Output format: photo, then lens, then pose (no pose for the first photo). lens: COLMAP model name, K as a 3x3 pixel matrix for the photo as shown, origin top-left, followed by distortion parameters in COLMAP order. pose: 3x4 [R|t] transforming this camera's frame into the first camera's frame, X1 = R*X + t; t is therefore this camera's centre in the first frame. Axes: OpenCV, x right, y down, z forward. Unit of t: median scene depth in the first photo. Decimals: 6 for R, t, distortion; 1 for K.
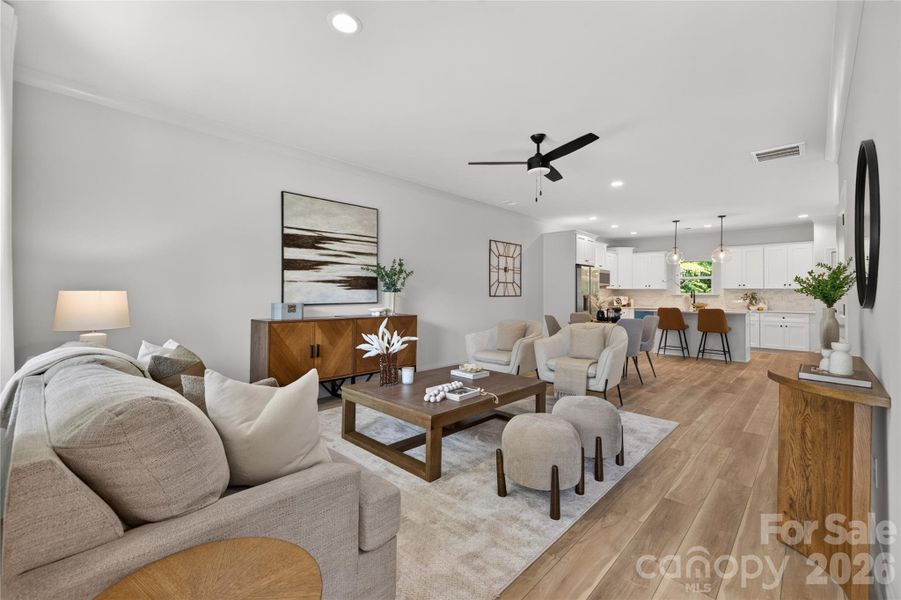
lens RADIAL K [[379.0, 0, 448.2], [0, 379.0, 294.9], [0, 0, 1]] dist [0.003963, 0.000036]
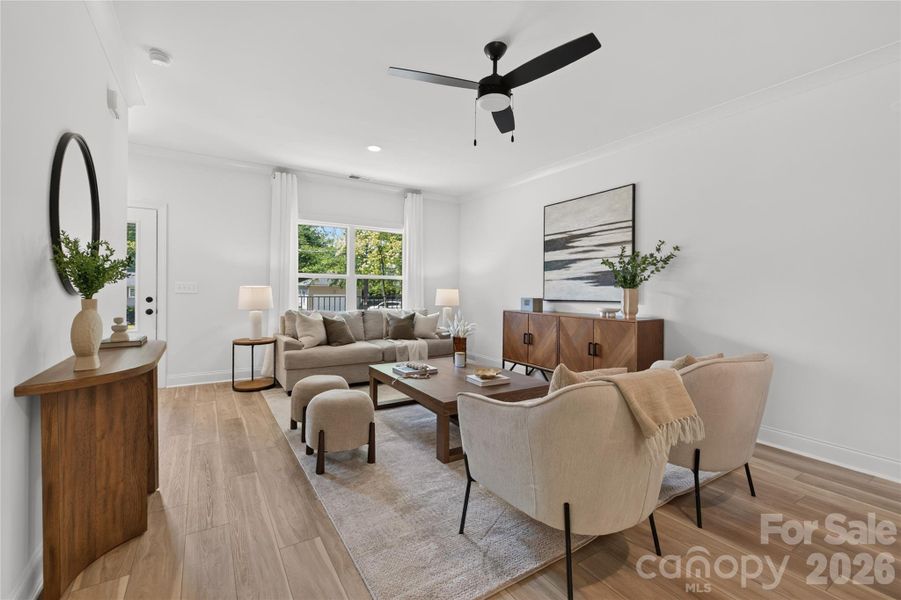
lens RADIAL K [[388.0, 0, 446.4], [0, 388.0, 292.4], [0, 0, 1]] dist [0.017928, -0.000025]
pose [[-0.241311, -0.002119, -0.970445, 0.499822], [-0.010486, 0.999945, 0.000424, 0.003031], [0.970391, 0.010278, -0.241320, 0.587114]]
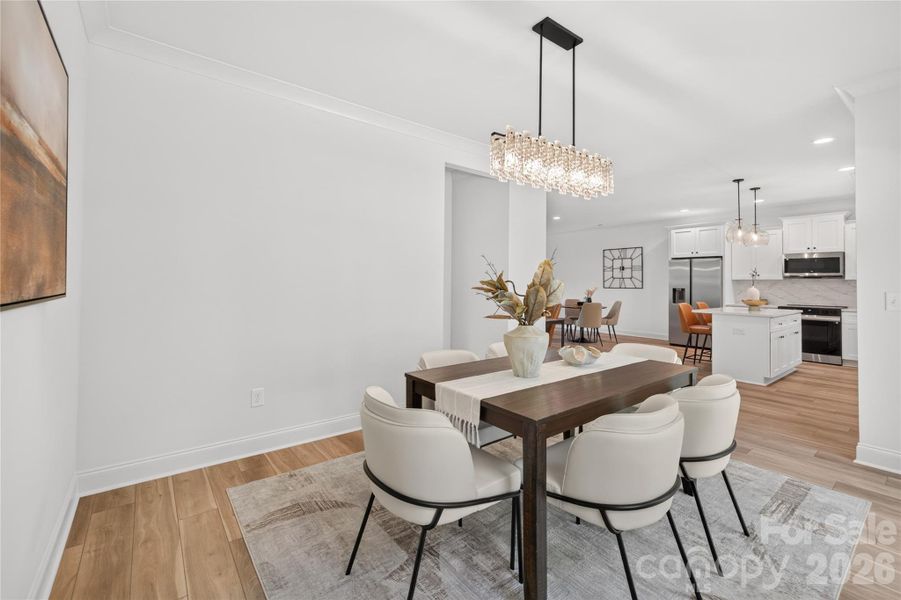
lens RADIAL K [[386.3, 0, 442.2], [0, 386.3, 274.5], [0, 0, 1]] dist [0.001854, 0.000297]
pose [[-0.152579, -0.029760, -0.987843, 1.654950], [-0.011352, 0.999533, -0.028359, 0.001423], [0.988226, 0.006887, -0.152846, 0.590254]]
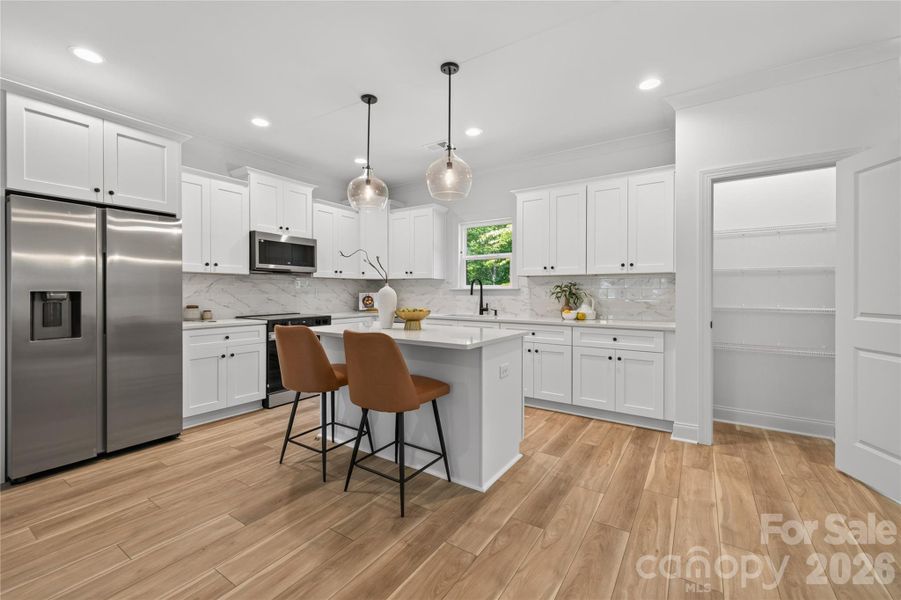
lens RADIAL K [[379.0, 0, 448.2], [0, 379.0, 294.9], [0, 0, 1]] dist [0.003963, 0.000036]
pose [[0.984092, -0.008497, 0.177455, 0.703922], [0.007135, 0.999940, 0.008311, 0.004917], [-0.177515, -0.006912, 0.984094, 0.692104]]
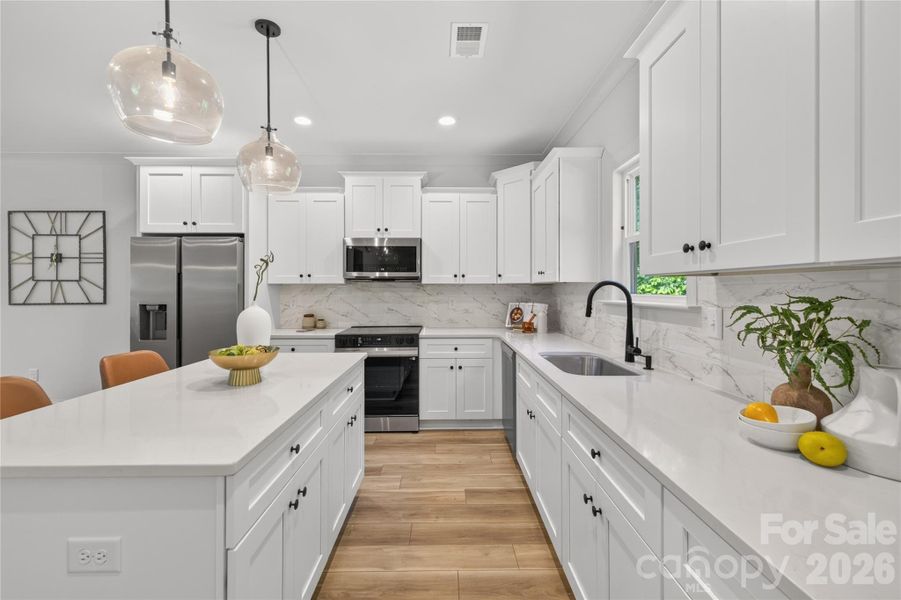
lens RADIAL K [[376.4, 0, 447.5], [0, 376.4, 288.2], [0, 0, 1]] dist [0.006548, 0.000093]
pose [[0.702944, -0.011151, -0.711158, 1.007431], [0.006955, 0.999937, -0.008804, -0.011725], [0.711211, 0.001243, 0.702977, 1.042514]]
